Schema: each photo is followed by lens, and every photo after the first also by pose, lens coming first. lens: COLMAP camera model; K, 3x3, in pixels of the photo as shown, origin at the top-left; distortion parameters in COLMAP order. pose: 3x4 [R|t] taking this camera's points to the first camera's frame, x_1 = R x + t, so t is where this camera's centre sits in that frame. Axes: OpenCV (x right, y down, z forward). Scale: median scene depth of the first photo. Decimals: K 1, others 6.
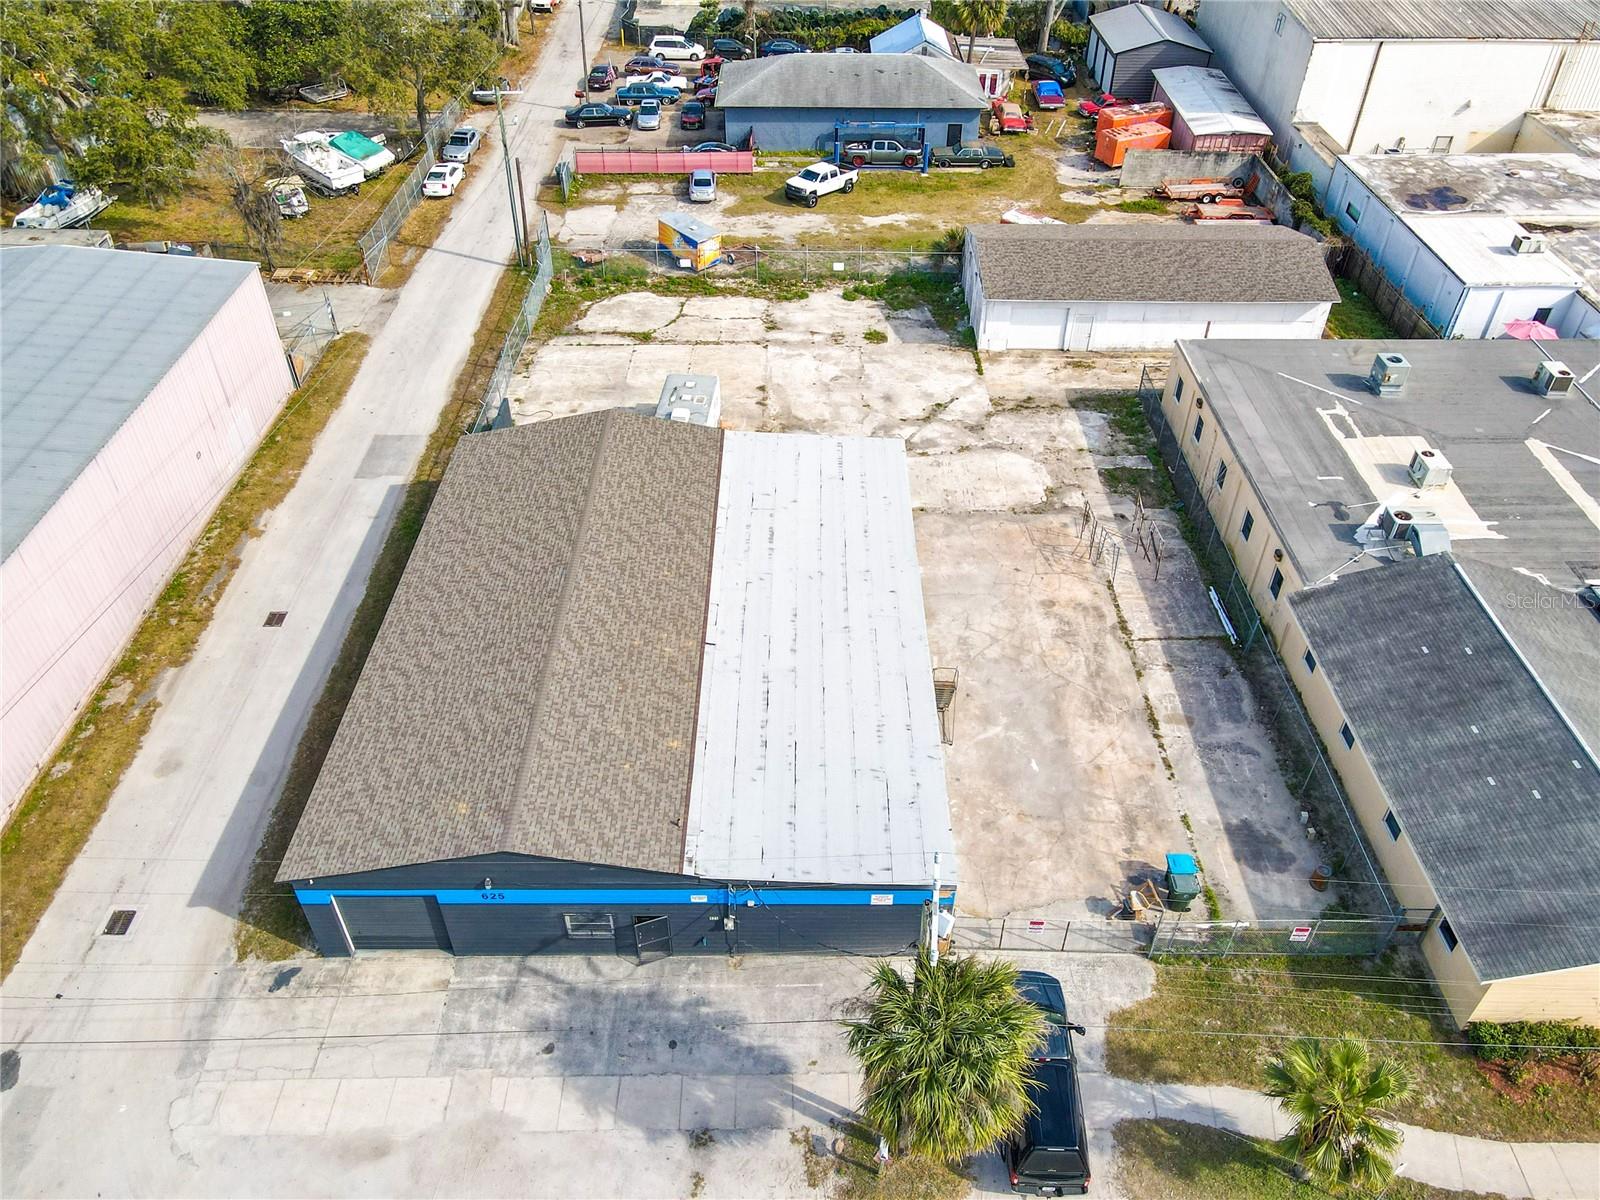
lens RADIAL K [[1168.8, 0, 804.1], [0, 1168.8, 623.6], [0, 0, 1]] dist [0.009113, 0.010679]
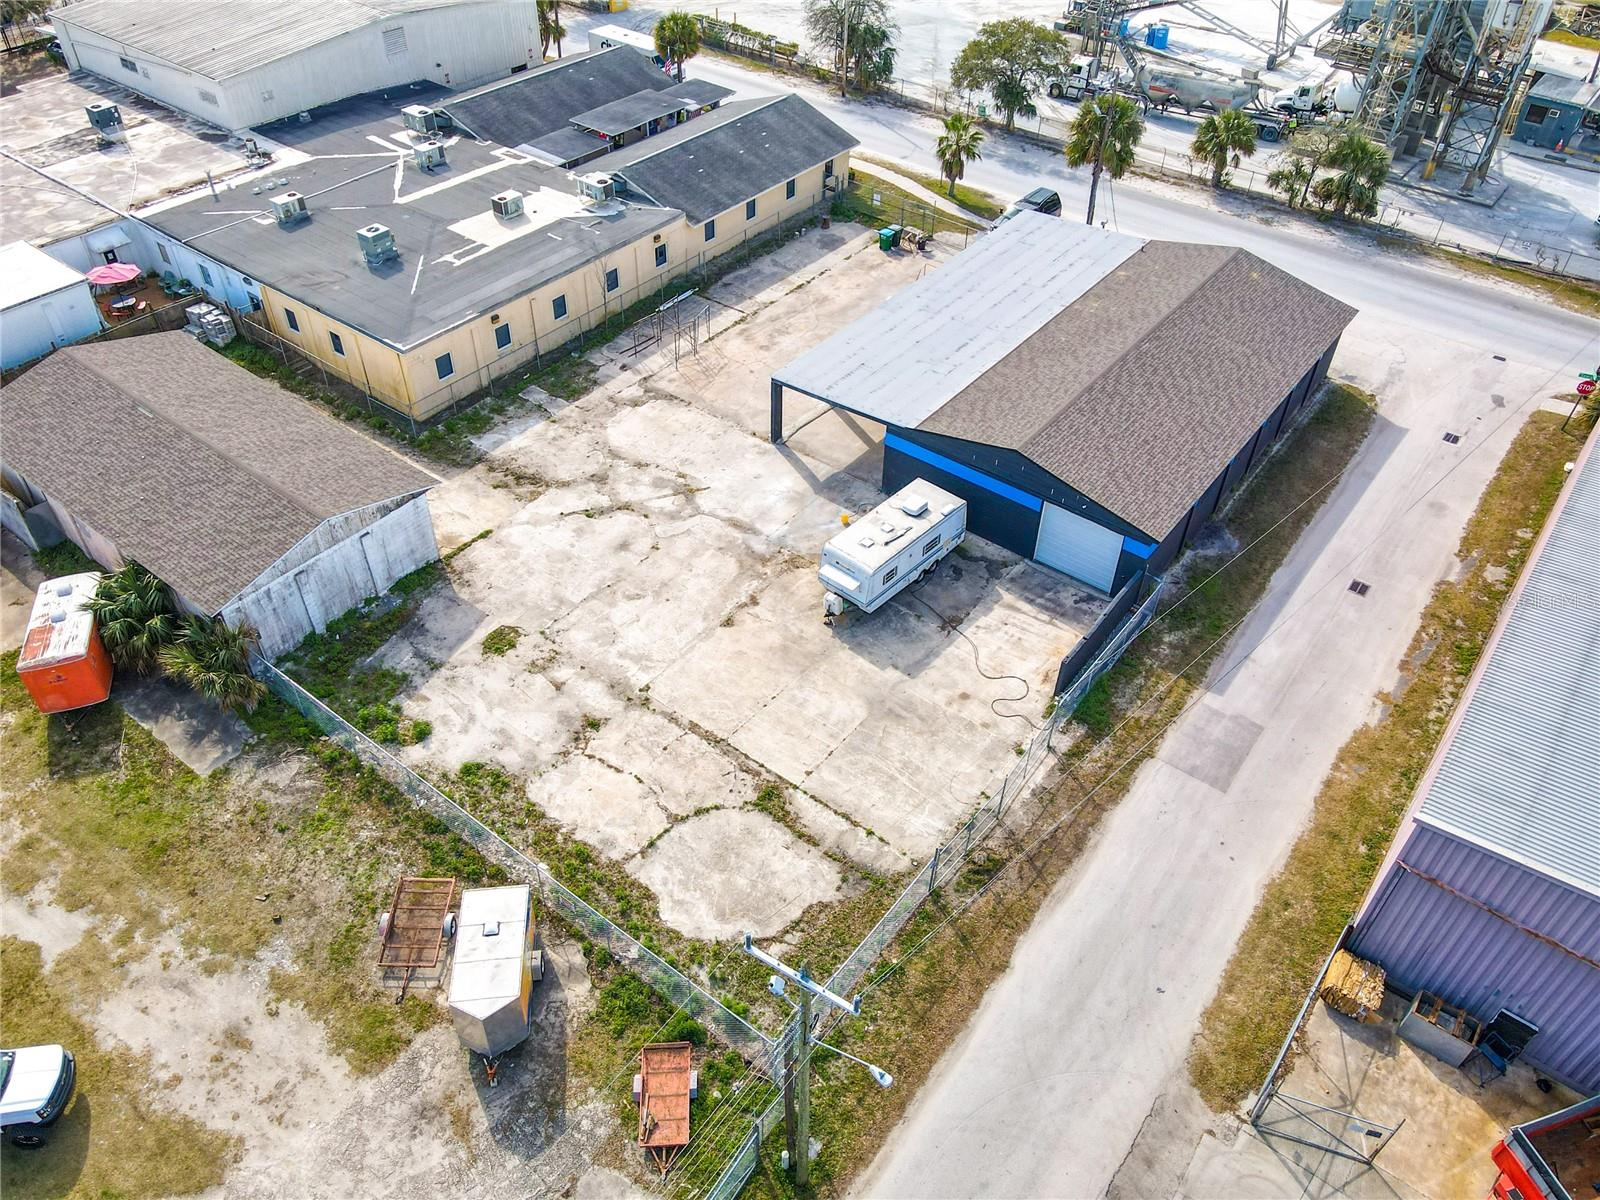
lens RADIAL K [[1174.0, 0, 817.1], [0, 1174.0, 592.3], [0, 0, 1]] dist [0.009953, 0.016076]
pose [[-0.798016, -0.423876, 0.428369, -0.459519], [0.365237, 0.225217, 0.903260, -1.001457], [-0.479346, 0.877272, -0.024911, 1.122204]]
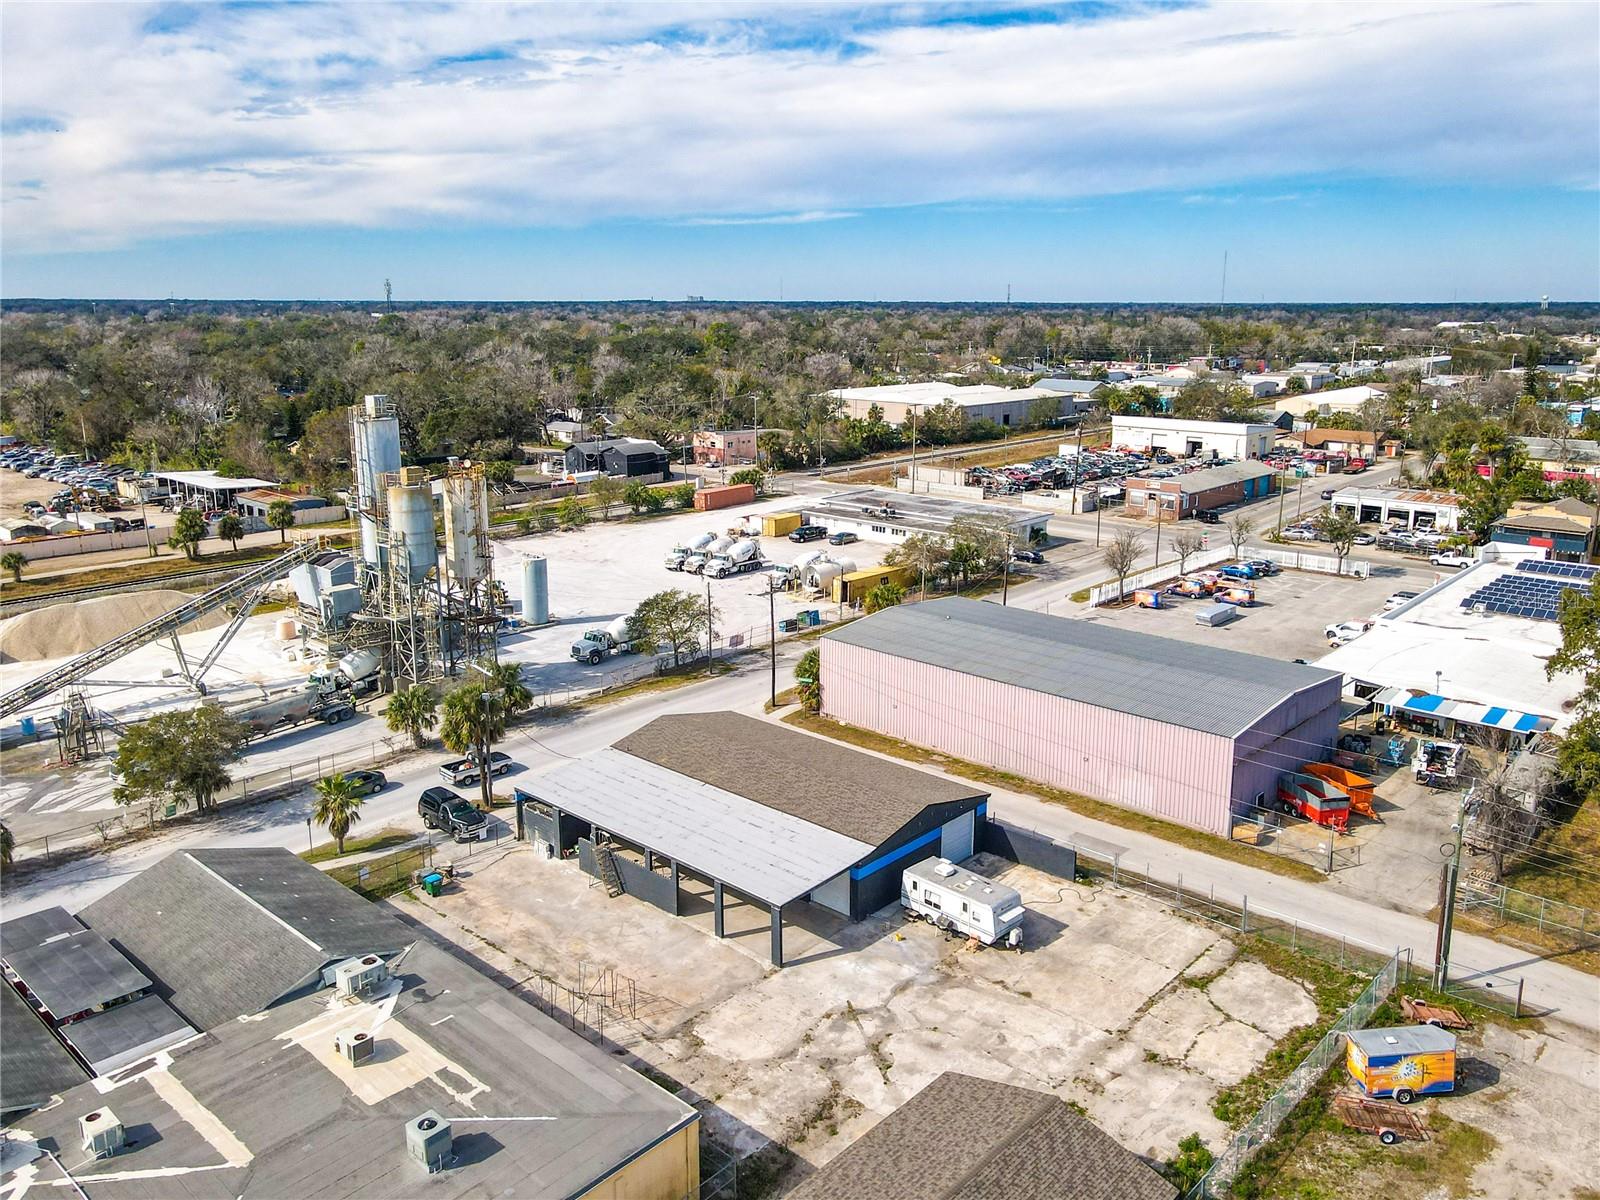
lens RADIAL K [[1226.6, 0, 829.5], [0, 1226.6, 552.0], [0, 0, 1]] dist [-0.001058, 0.040246]
pose [[-0.665250, 0.140859, -0.733212, 0.869458], [-0.492330, 0.655520, 0.572629, -1.074323], [0.561295, 0.741925, -0.366736, 1.162864]]
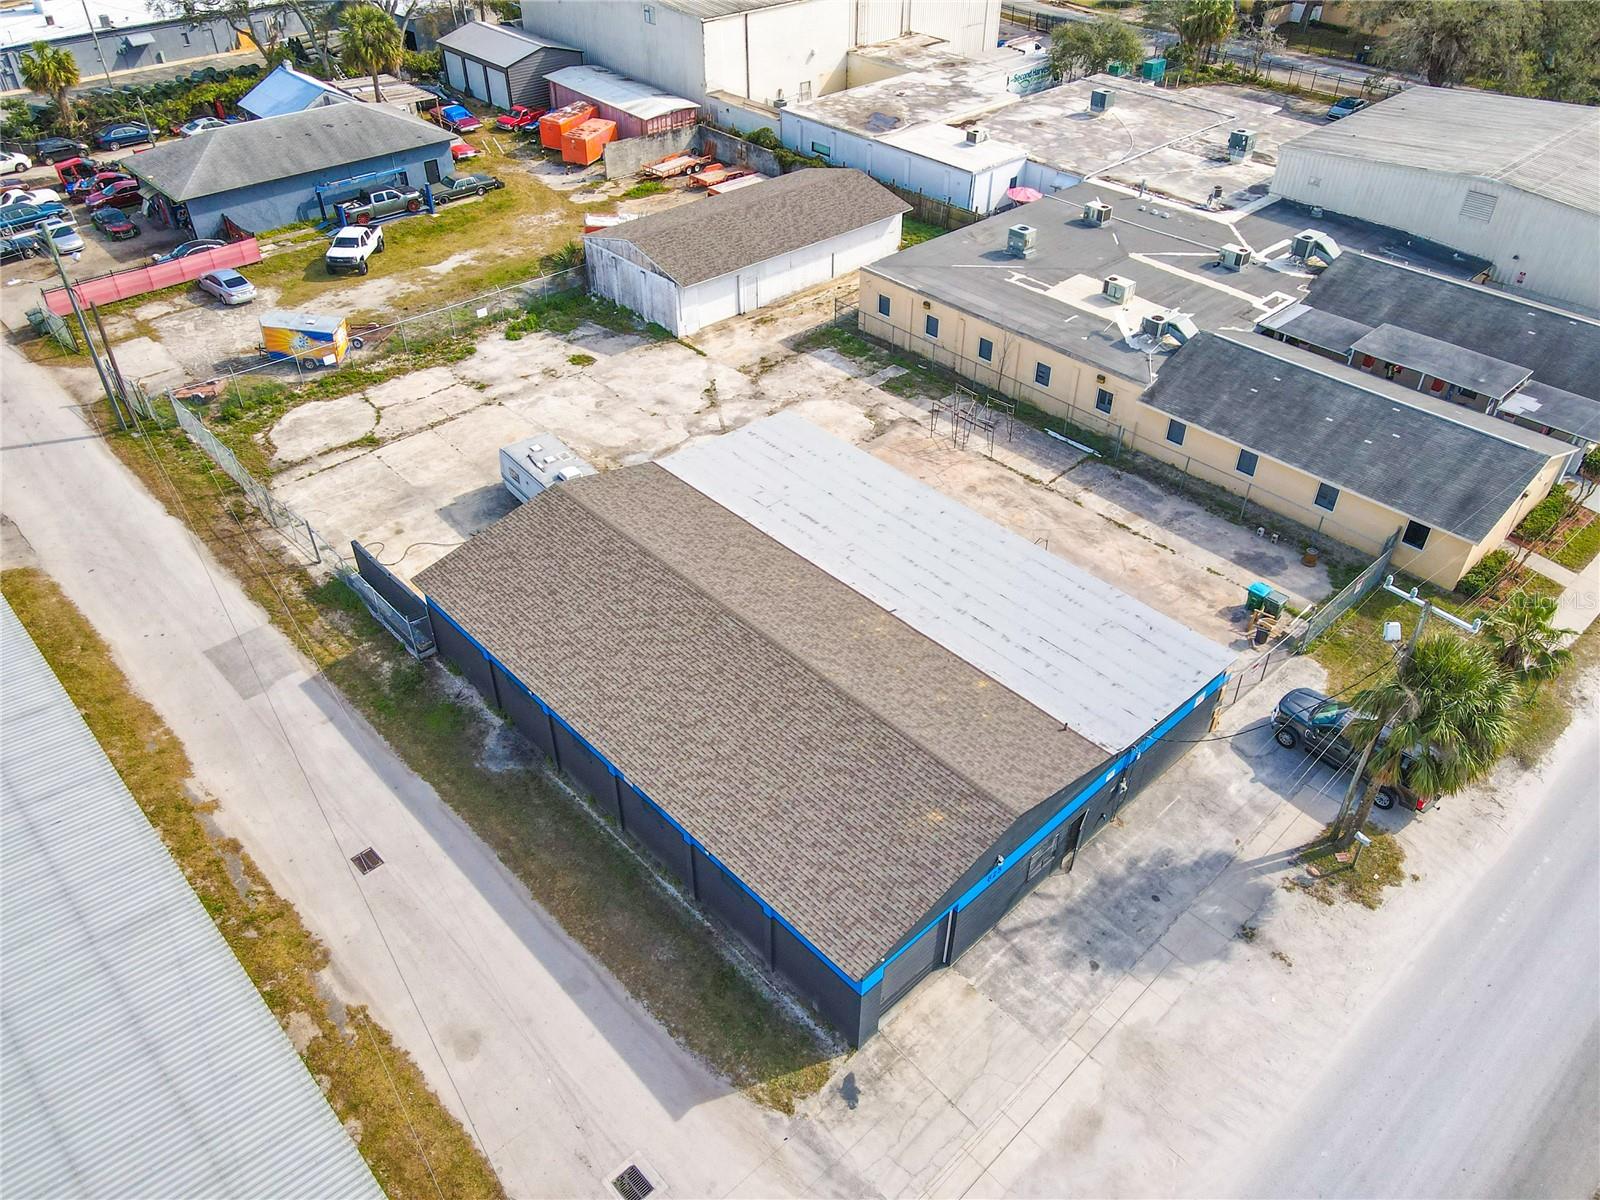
lens RADIAL K [[1174.0, 0, 817.1], [0, 1174.0, 592.3], [0, 0, 1]] dist [0.009953, 0.016076]
pose [[0.726064, -0.424243, 0.541155, -0.522485], [0.443632, 0.890301, 0.102740, -0.102442], [-0.525378, 0.165478, 0.834623, 0.110685]]
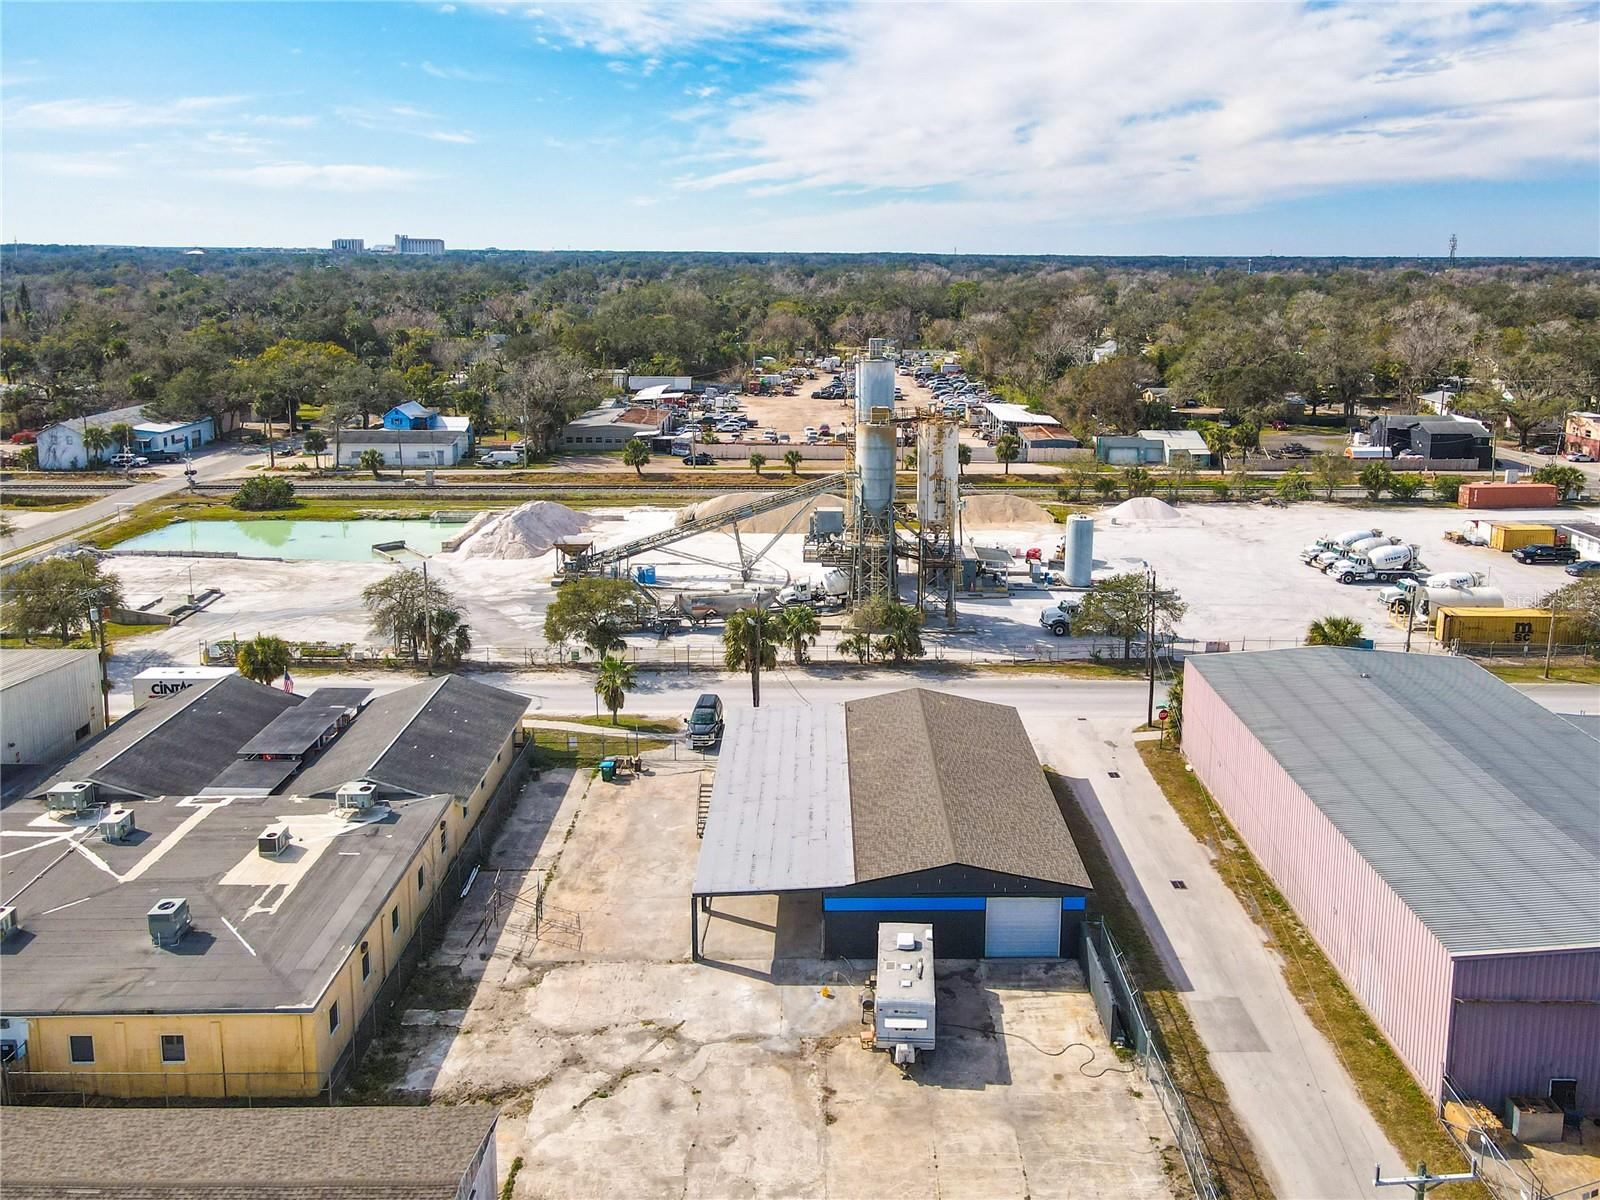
lens RADIAL K [[1228.2, 0, 838.7], [0, 1228.2, 460.5], [0, 0, 1]] dist [0.006405, 0.006893]
pose [[-0.999780, -0.012256, -0.016993, -0.026726], [-0.020904, 0.638239, 0.769555, -1.241966], [0.001414, 0.769741, -0.638355, 1.358257]]
